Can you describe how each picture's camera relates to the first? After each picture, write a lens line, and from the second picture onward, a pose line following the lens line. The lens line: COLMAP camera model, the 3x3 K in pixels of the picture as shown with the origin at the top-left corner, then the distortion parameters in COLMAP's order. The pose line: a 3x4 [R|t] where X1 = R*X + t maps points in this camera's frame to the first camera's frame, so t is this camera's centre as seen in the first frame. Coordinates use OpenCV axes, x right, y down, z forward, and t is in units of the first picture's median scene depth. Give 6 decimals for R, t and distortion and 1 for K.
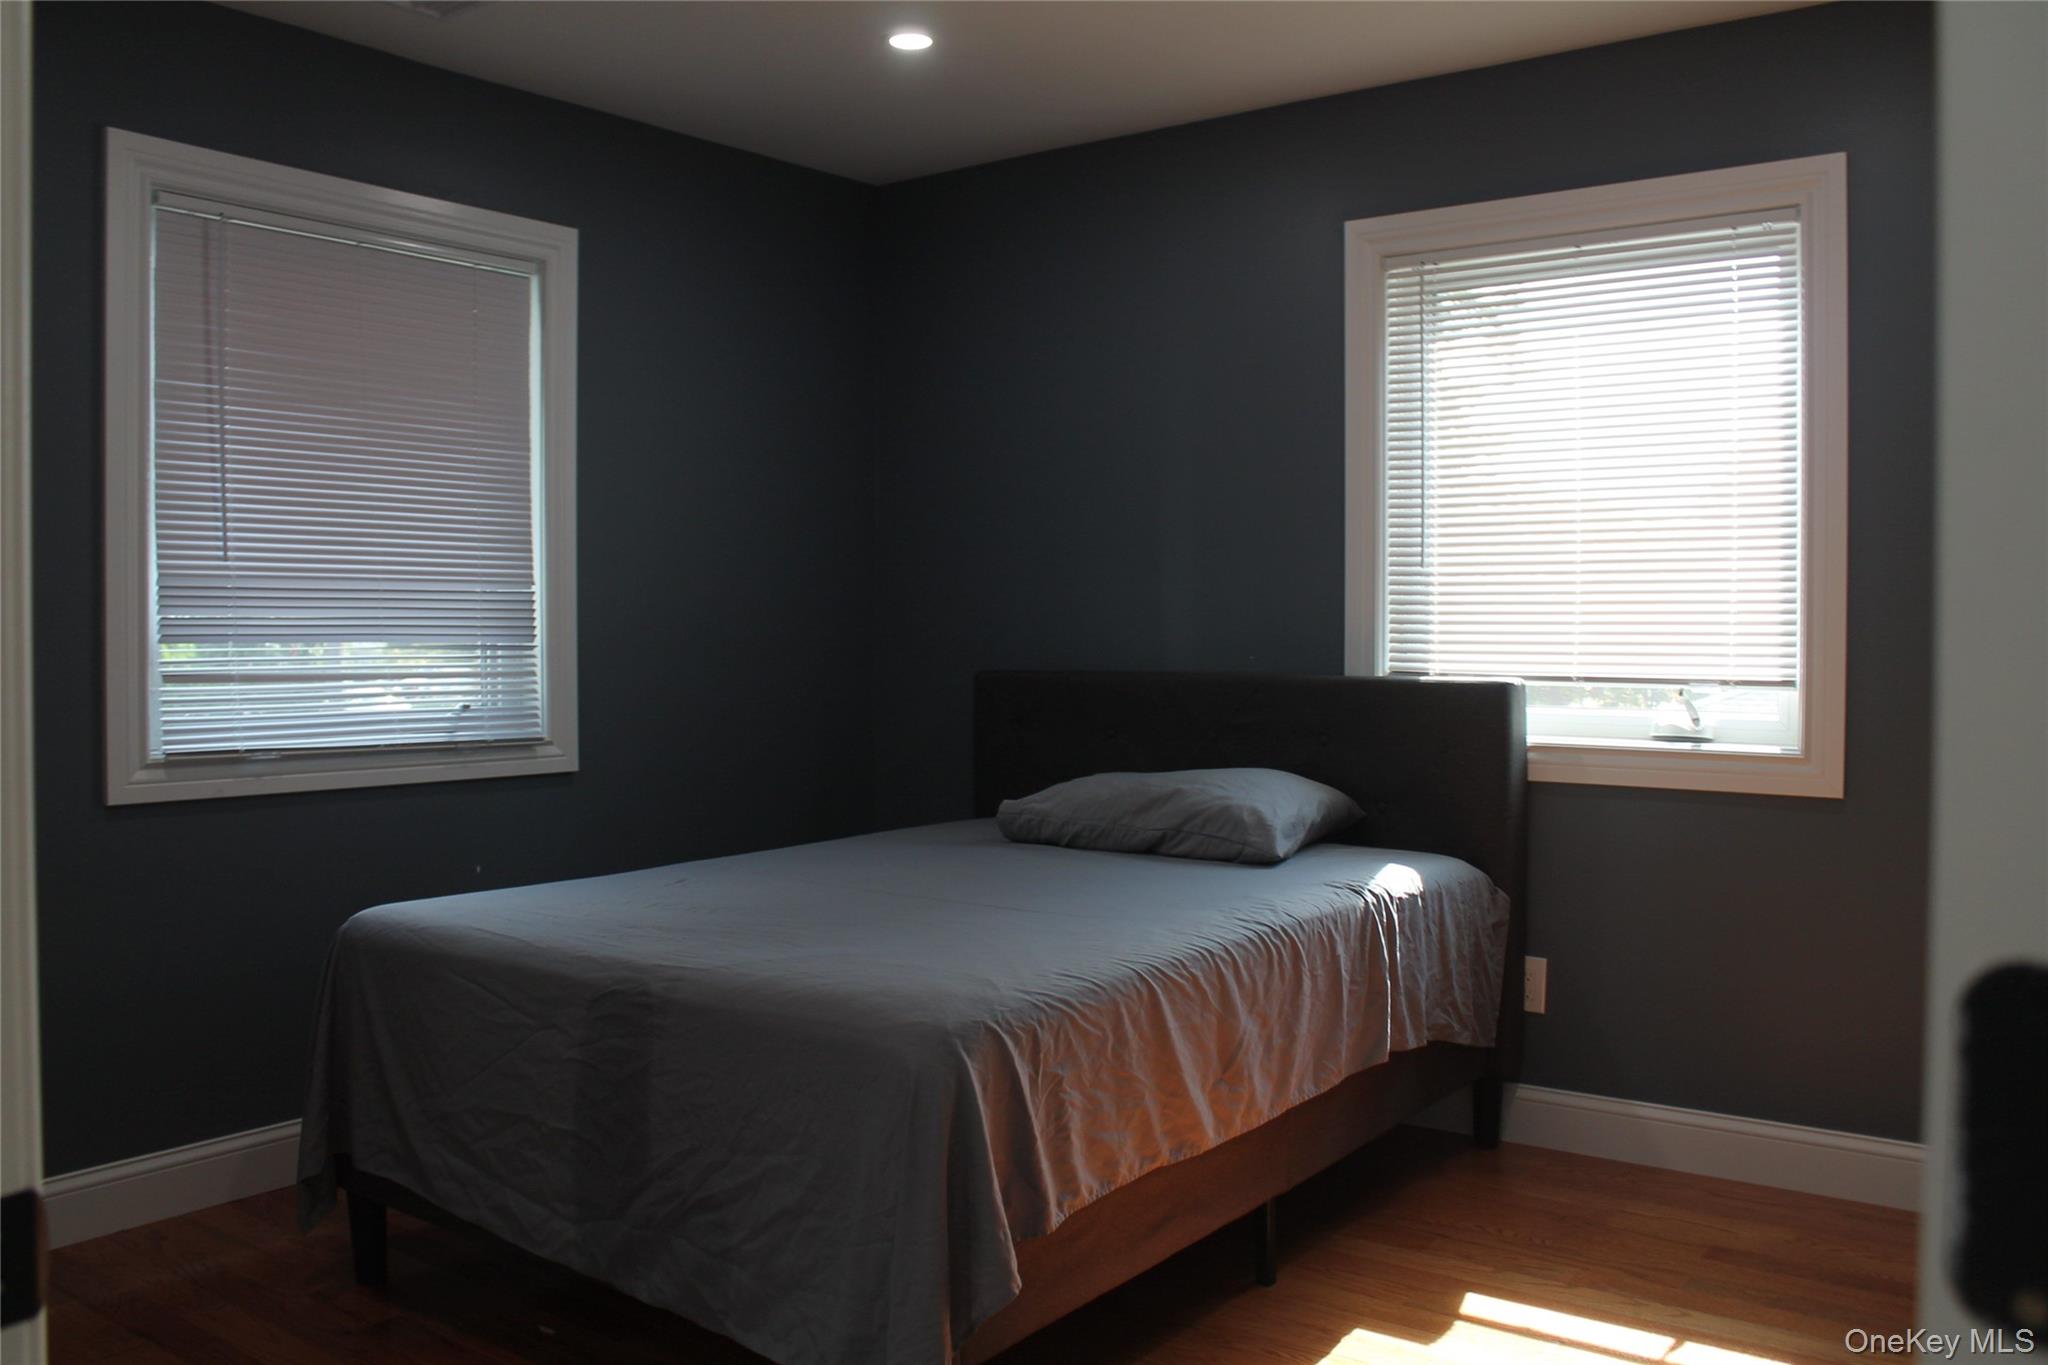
lens RADIAL K [[1754.5, 0, 1024.2], [0, 1754.5, 676.6], [0, 0, 1]] dist [-0.168345, 0.142589]
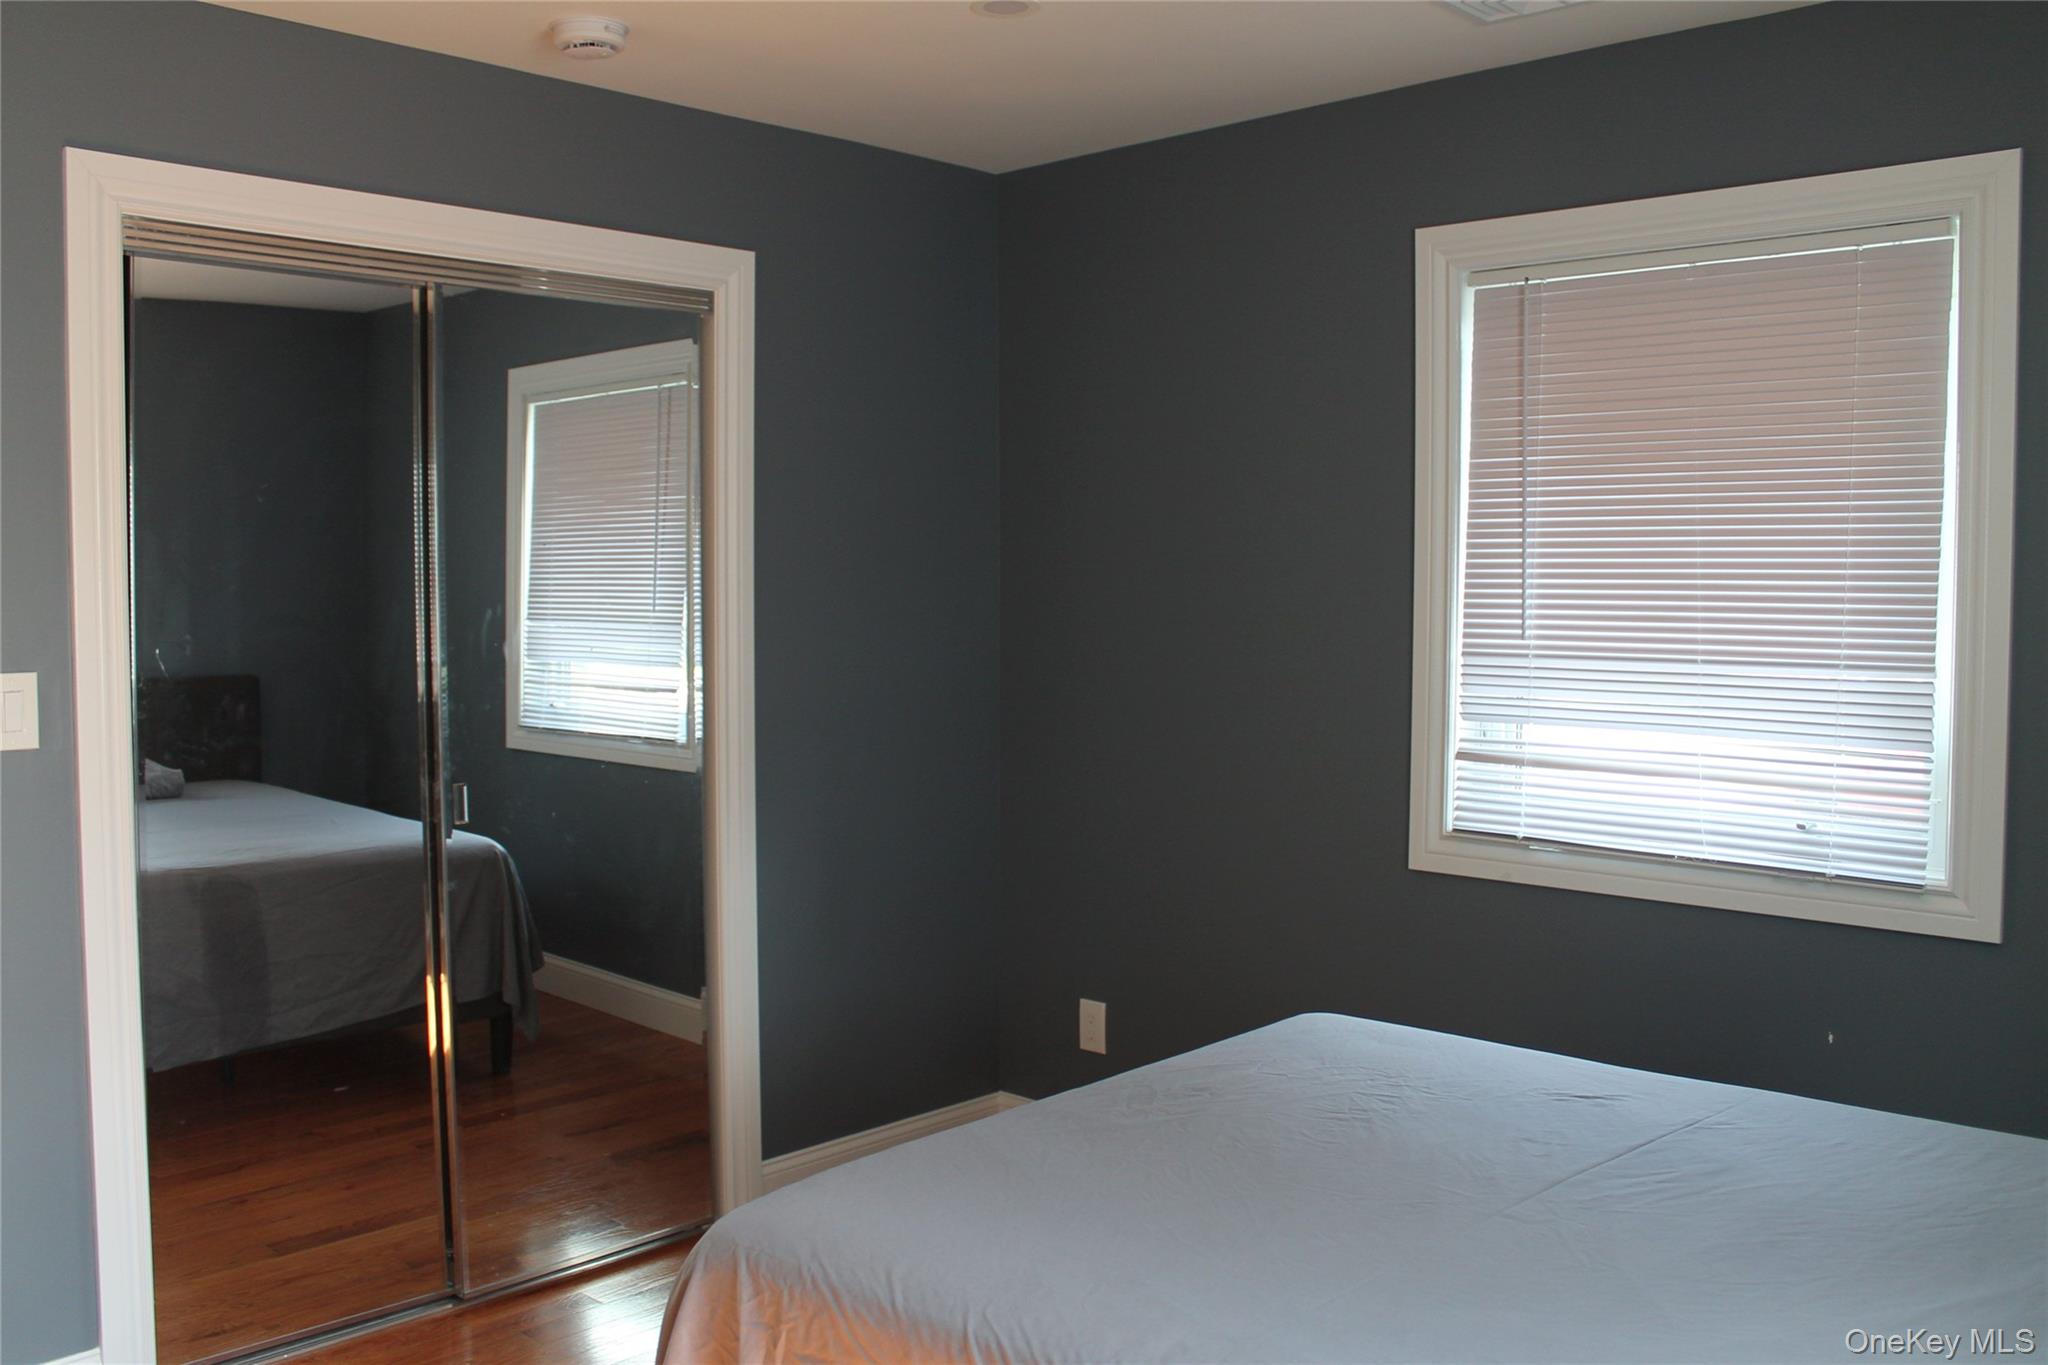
lens RADIAL K [[1754.5, 0, 1024.2], [0, 1754.5, 676.6], [0, 0, 1]] dist [-0.168345, 0.142589]
pose [[-0.115503, 0.051503, -0.991971, 0.539050], [-0.031302, 0.997970, 0.055460, -0.092774], [0.992814, 0.037457, -0.113657, 0.833258]]
